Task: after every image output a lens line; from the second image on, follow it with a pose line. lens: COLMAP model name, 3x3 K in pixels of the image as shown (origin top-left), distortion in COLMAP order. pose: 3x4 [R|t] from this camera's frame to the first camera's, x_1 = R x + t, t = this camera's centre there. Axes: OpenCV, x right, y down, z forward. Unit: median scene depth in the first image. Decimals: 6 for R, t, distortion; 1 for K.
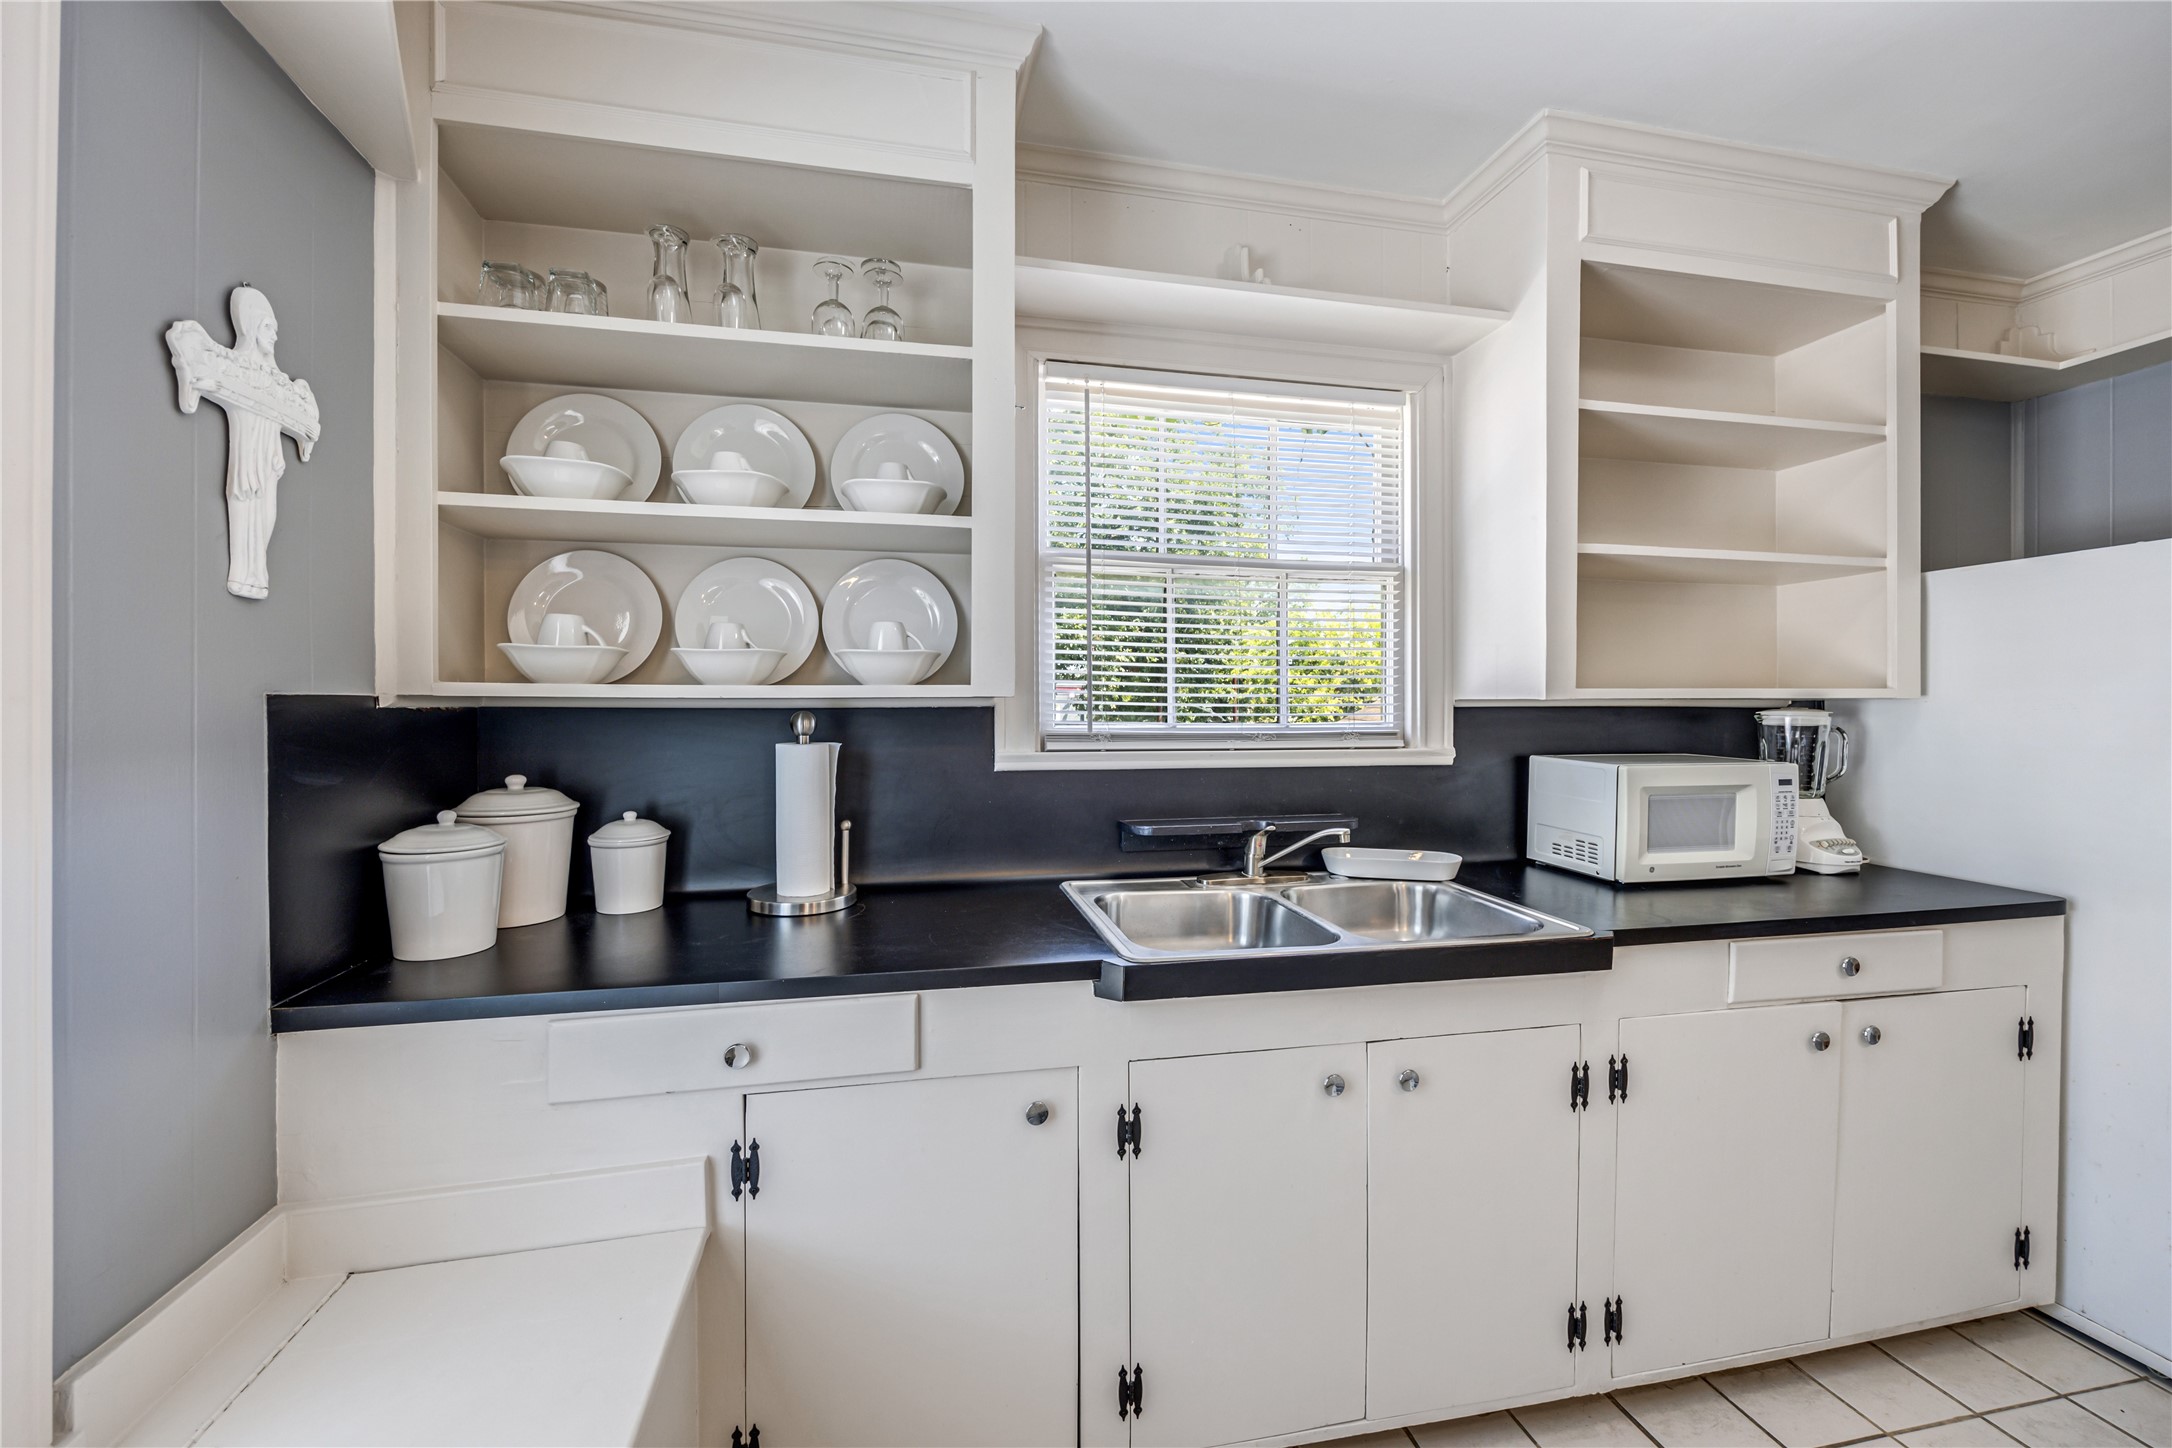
lens RADIAL K [[876.3, 0, 1082.0], [0, 876.3, 716.8], [0, 0, 1]] dist [0.001608, 0.000742]
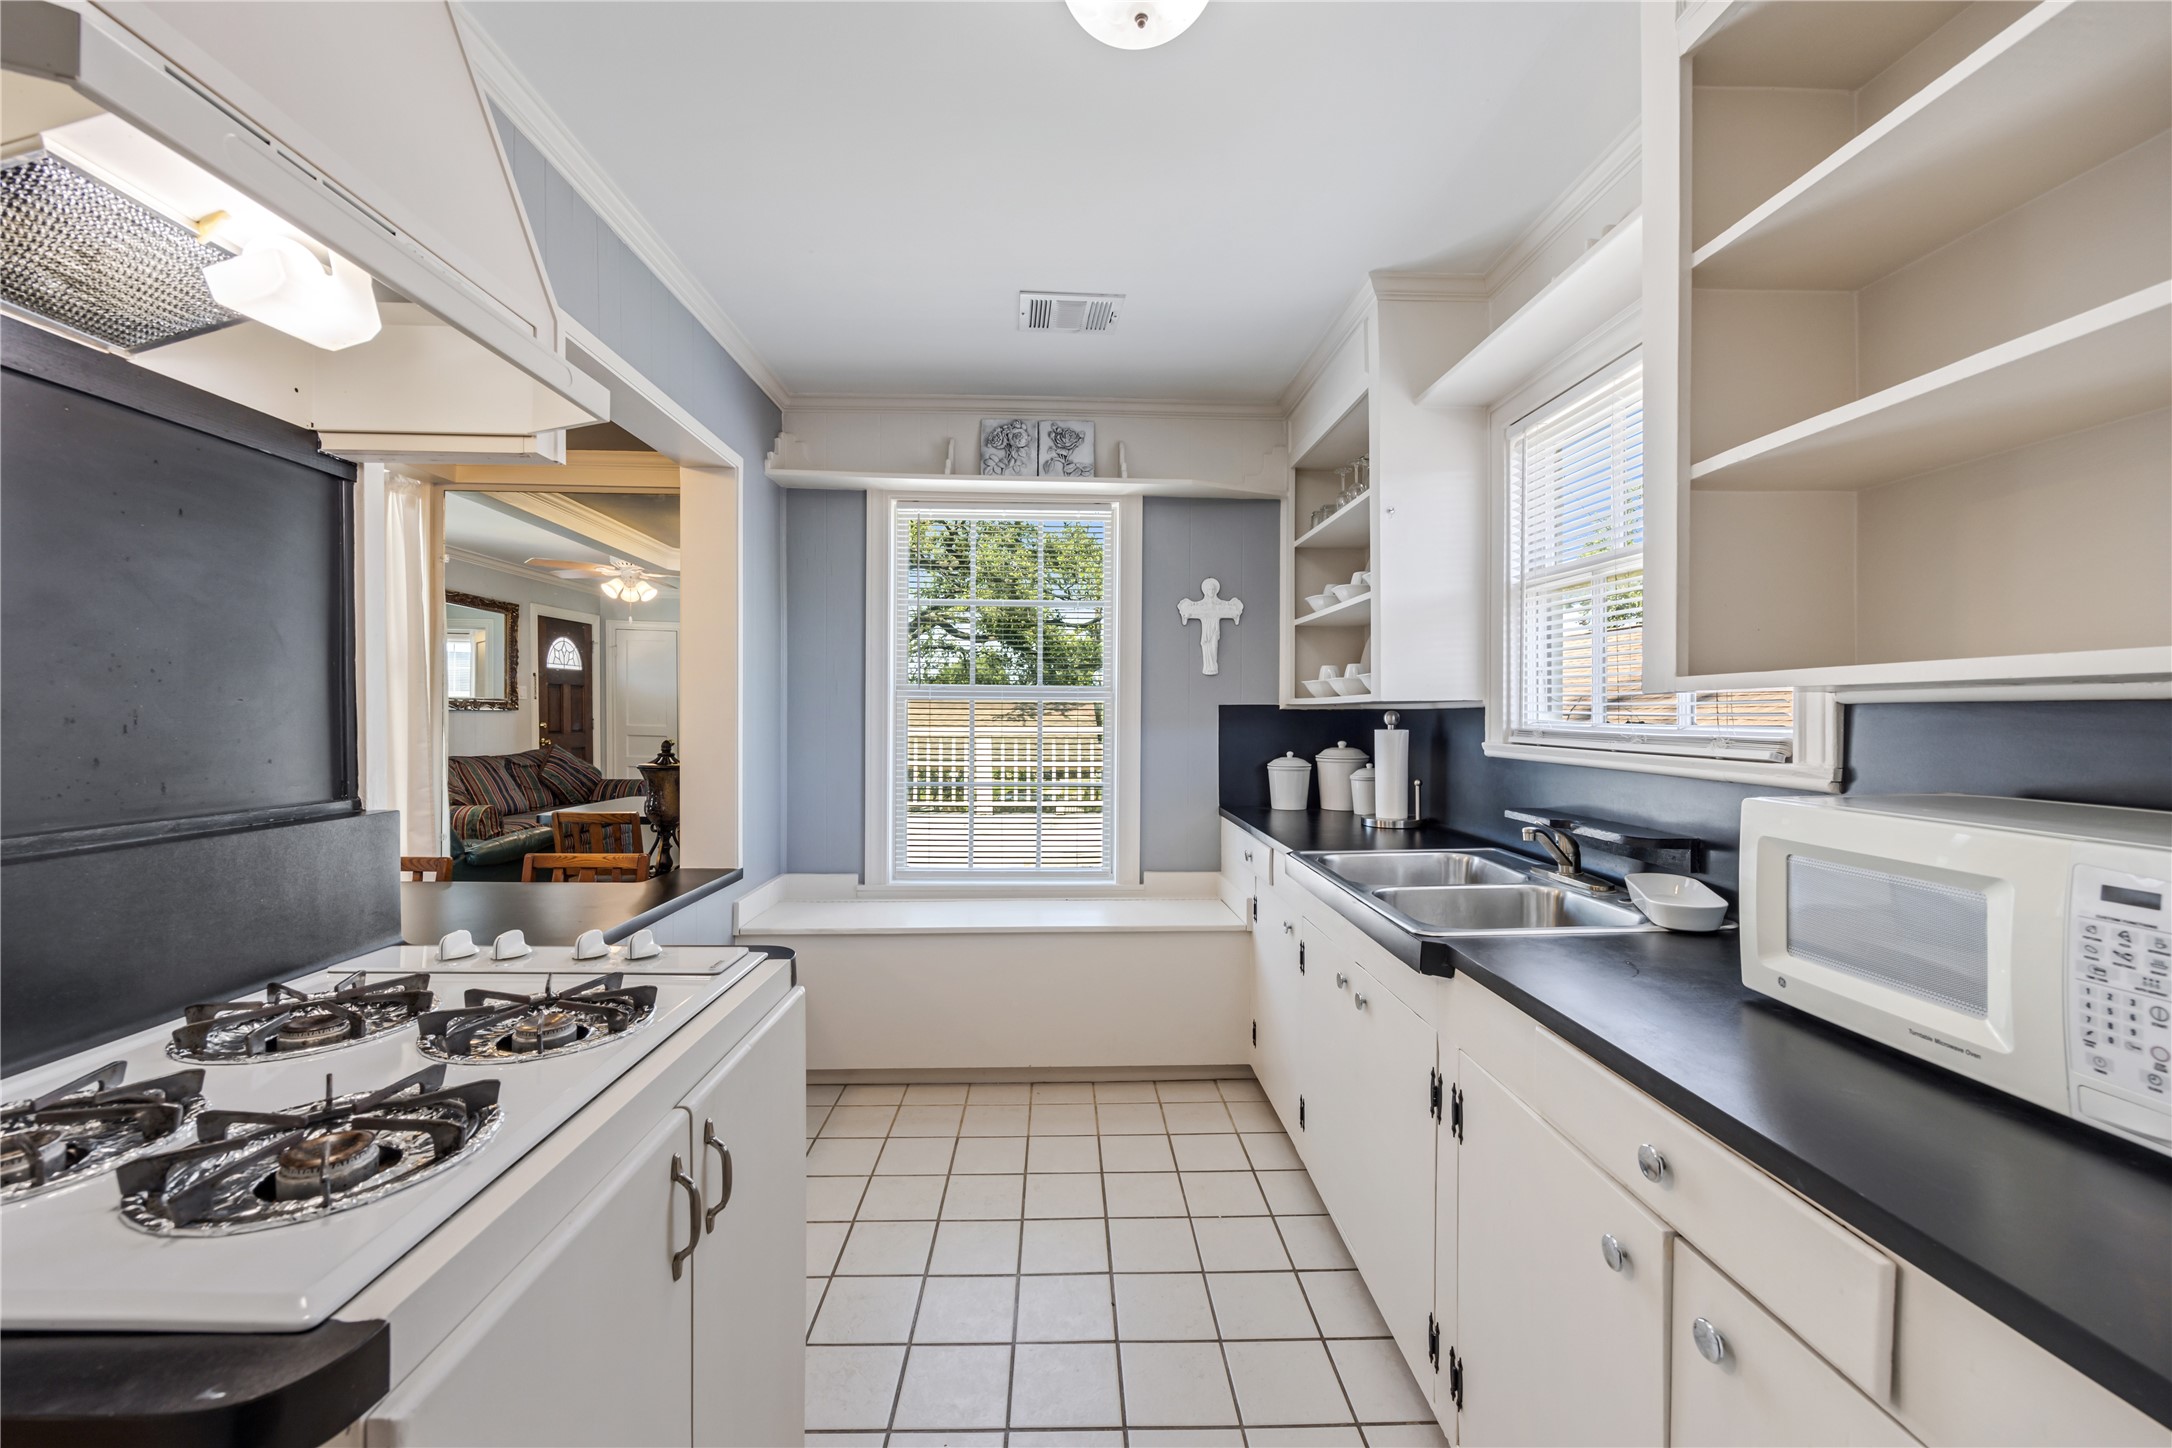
lens RADIAL K [[876.3, 0, 1079.8], [0, 876.3, 719.2], [0, 0, 1]] dist [0.001608, 0.000742]
pose [[-0.182344, 0.009870, -0.983185, 1.412538], [-0.009743, 0.999882, 0.011845, -0.004211], [0.983187, 0.011739, -0.182226, 0.692085]]
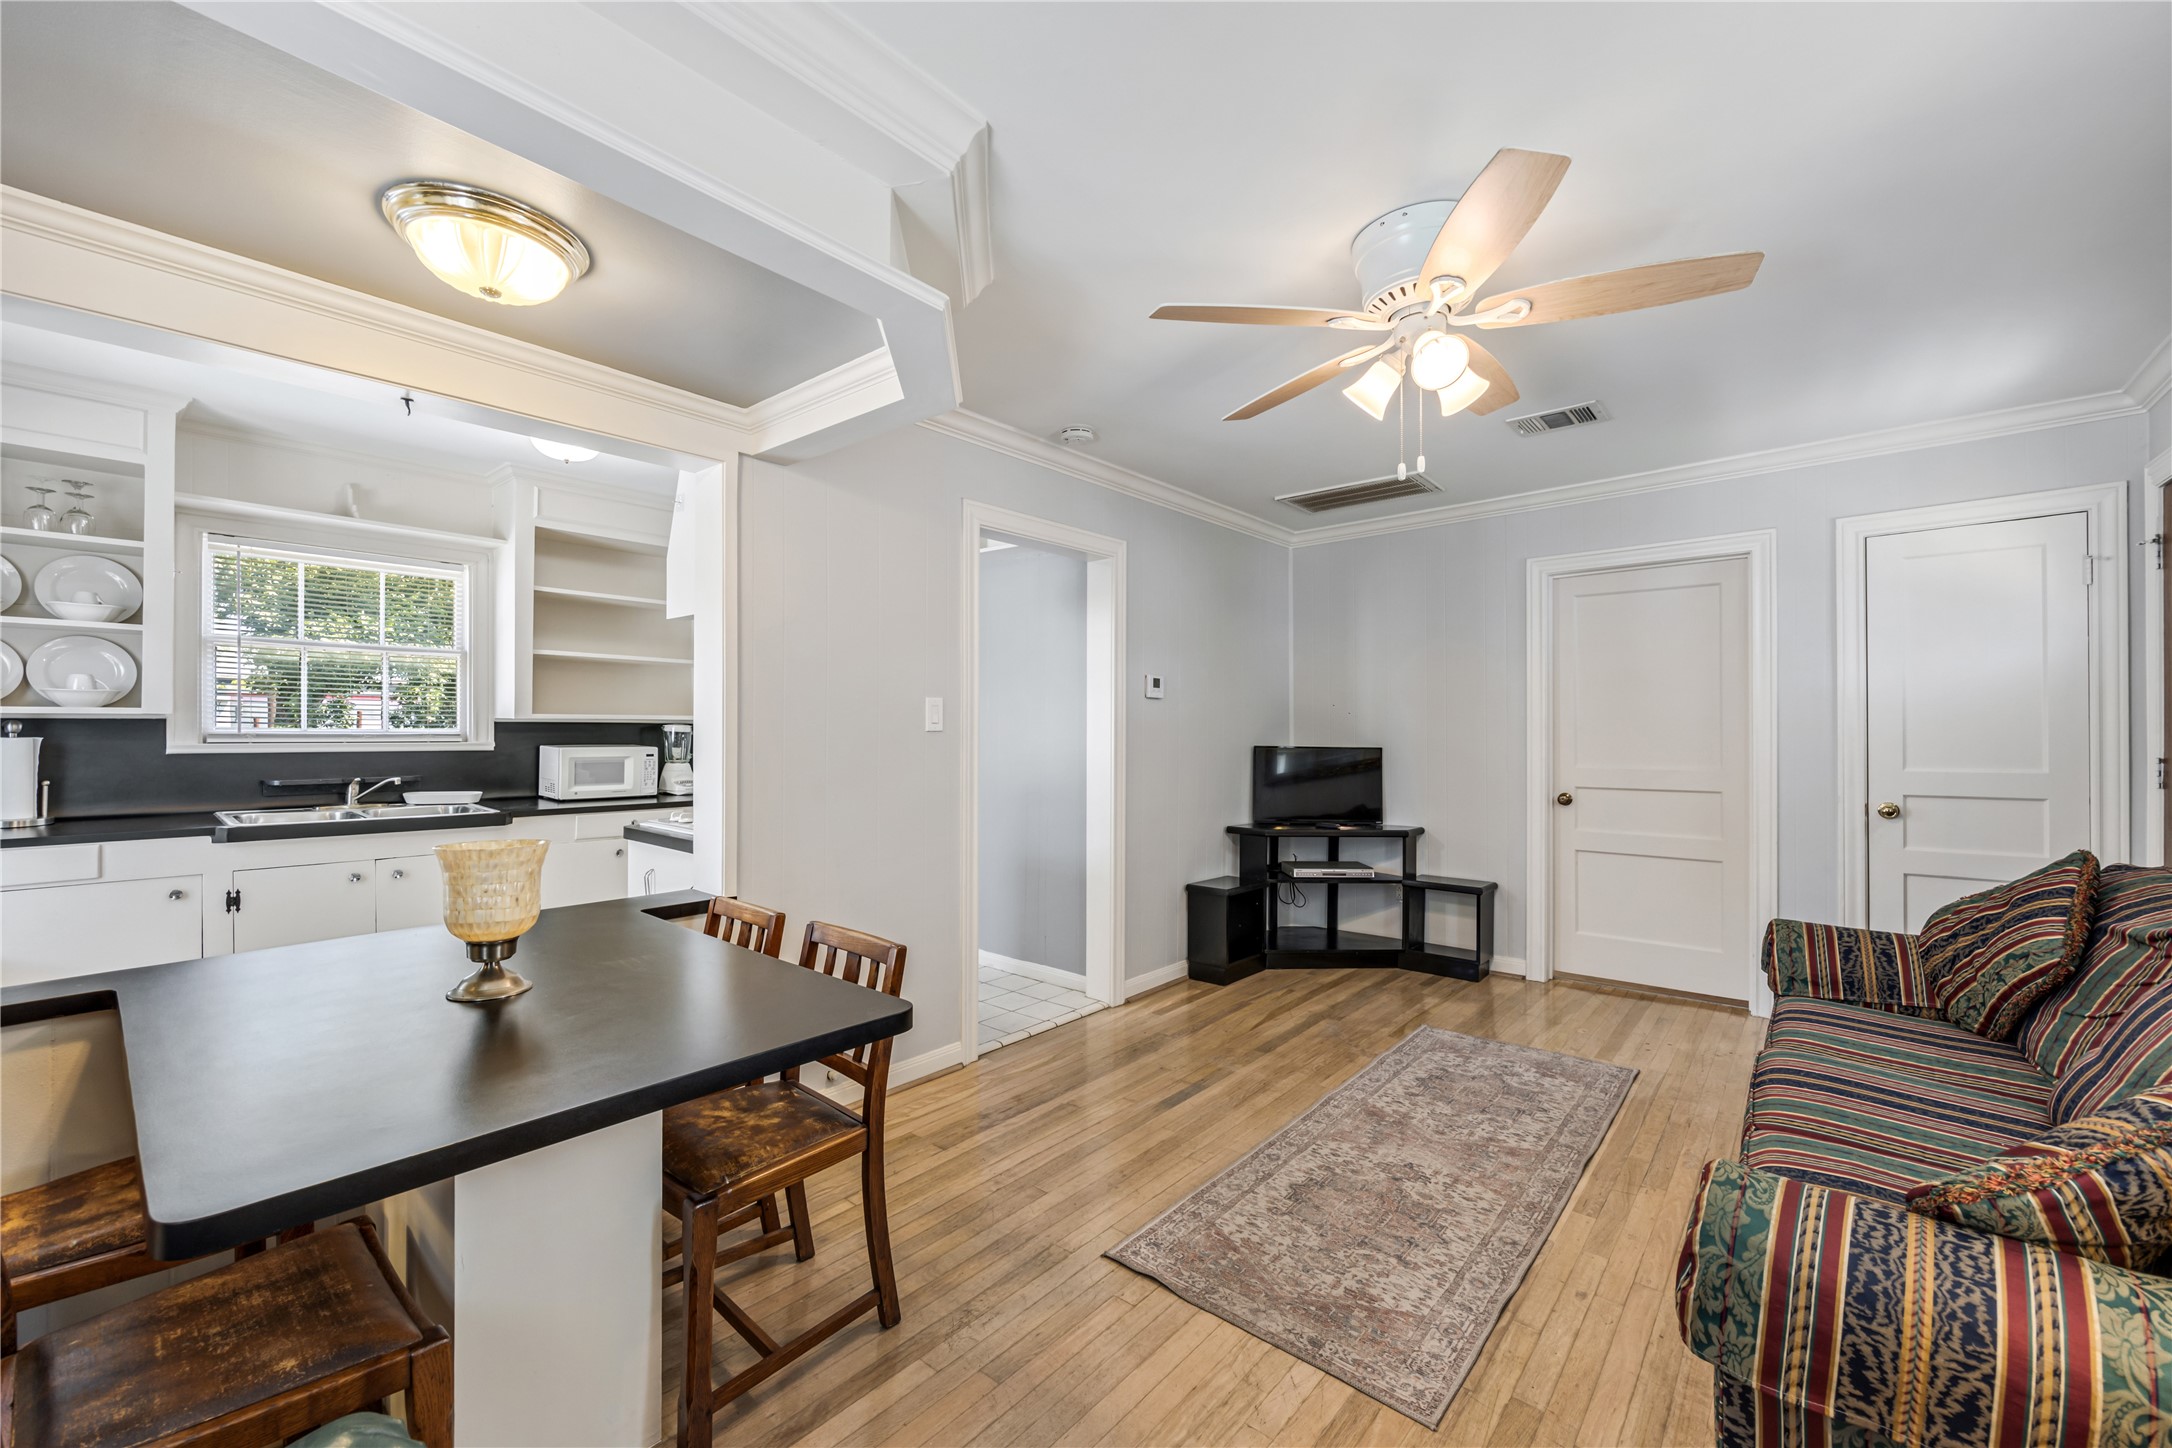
lens RADIAL K [[876.3, 0, 1080.2], [0, 876.3, 728.4], [0, 0, 1]] dist [0.001608, 0.000742]
pose [[0.805996, 0.004646, 0.591903, 0.381337], [0.000648, 0.999962, -0.008732, 0.027702], [-0.591921, 0.007422, 0.805962, -1.747597]]
